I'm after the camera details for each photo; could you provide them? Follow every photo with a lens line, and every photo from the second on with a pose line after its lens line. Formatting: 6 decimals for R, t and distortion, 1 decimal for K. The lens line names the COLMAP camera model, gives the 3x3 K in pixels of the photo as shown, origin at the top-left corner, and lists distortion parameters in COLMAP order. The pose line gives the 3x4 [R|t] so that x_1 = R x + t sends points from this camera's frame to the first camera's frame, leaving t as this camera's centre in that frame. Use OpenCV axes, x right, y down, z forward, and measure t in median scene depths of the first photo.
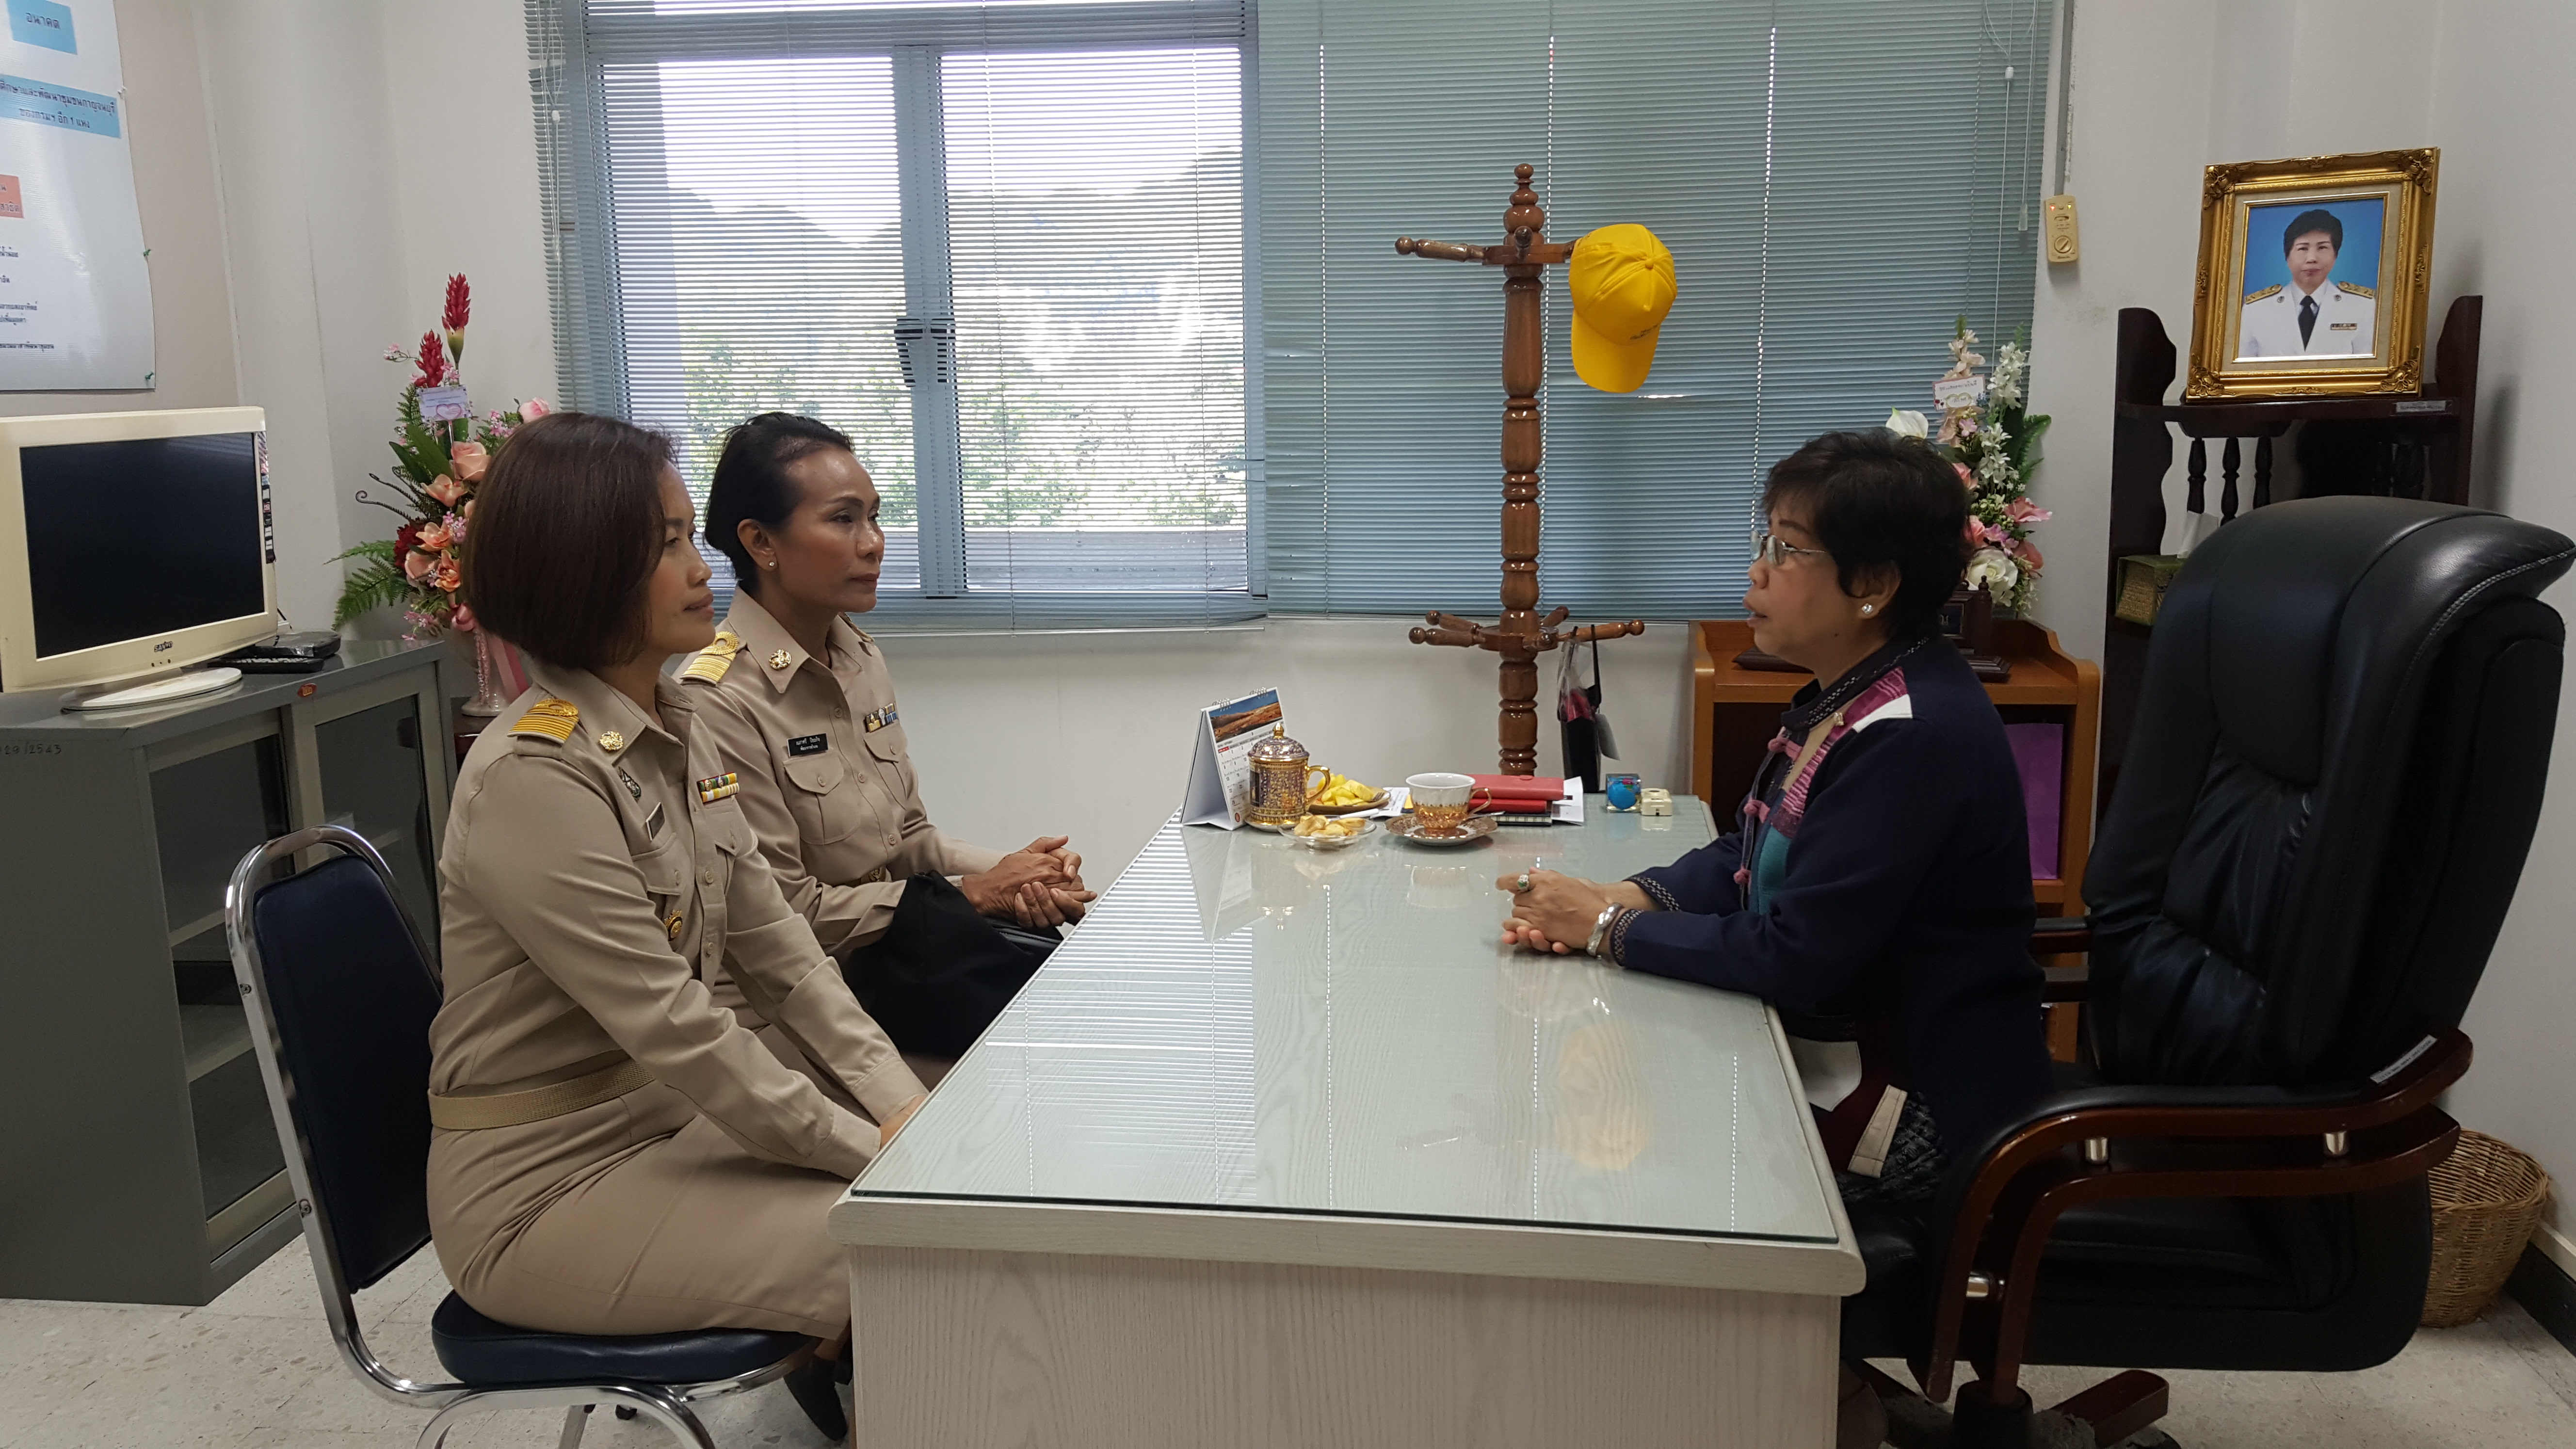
lens RADIAL K [[2024.4, 0, 1289.2], [0, 2024.4, 730.4], [0, 0, 1]] dist [0.005005, -0.002893]
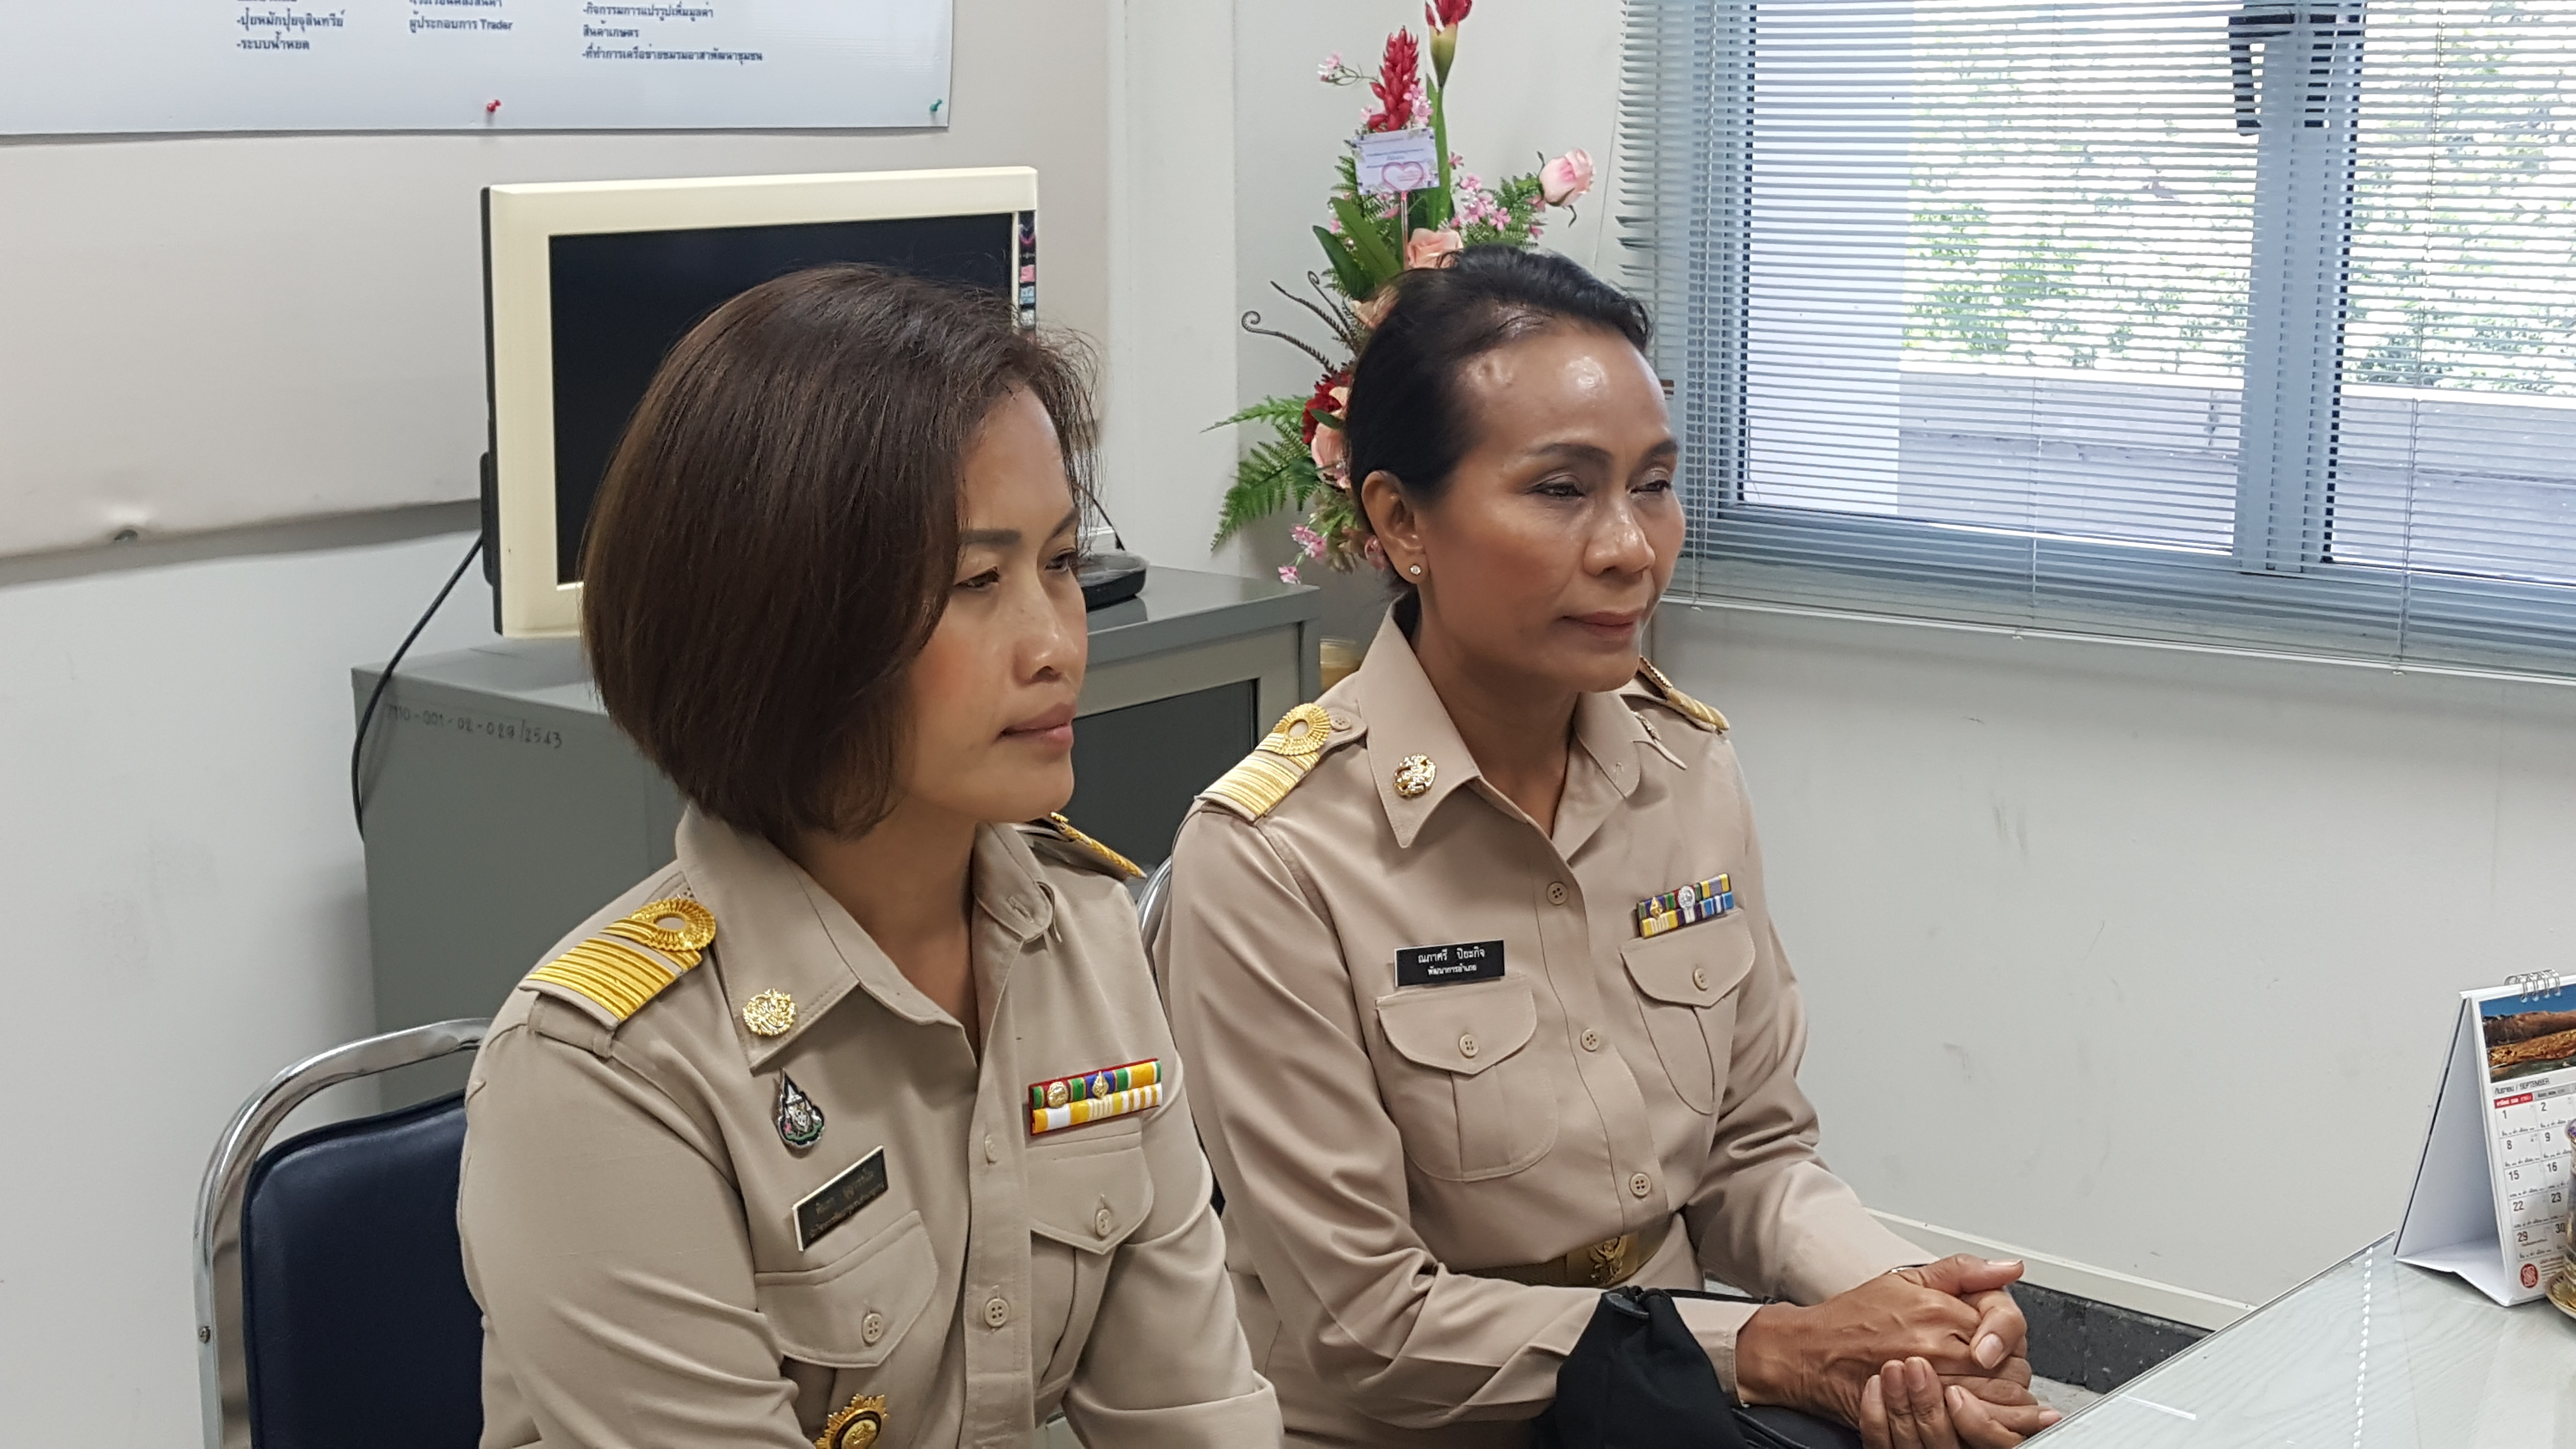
lens RADIAL K [[3306.4, 0, 1390.4], [0, 3306.4, 655.3], [0, 0, 1]] dist [0.515433, -1.702296]
pose [[0.833719, 0.104883, -0.542137, 0.109863], [-0.102744, 0.994116, 0.034321, -0.060974], [0.542547, 0.027087, 0.839589, 0.238263]]
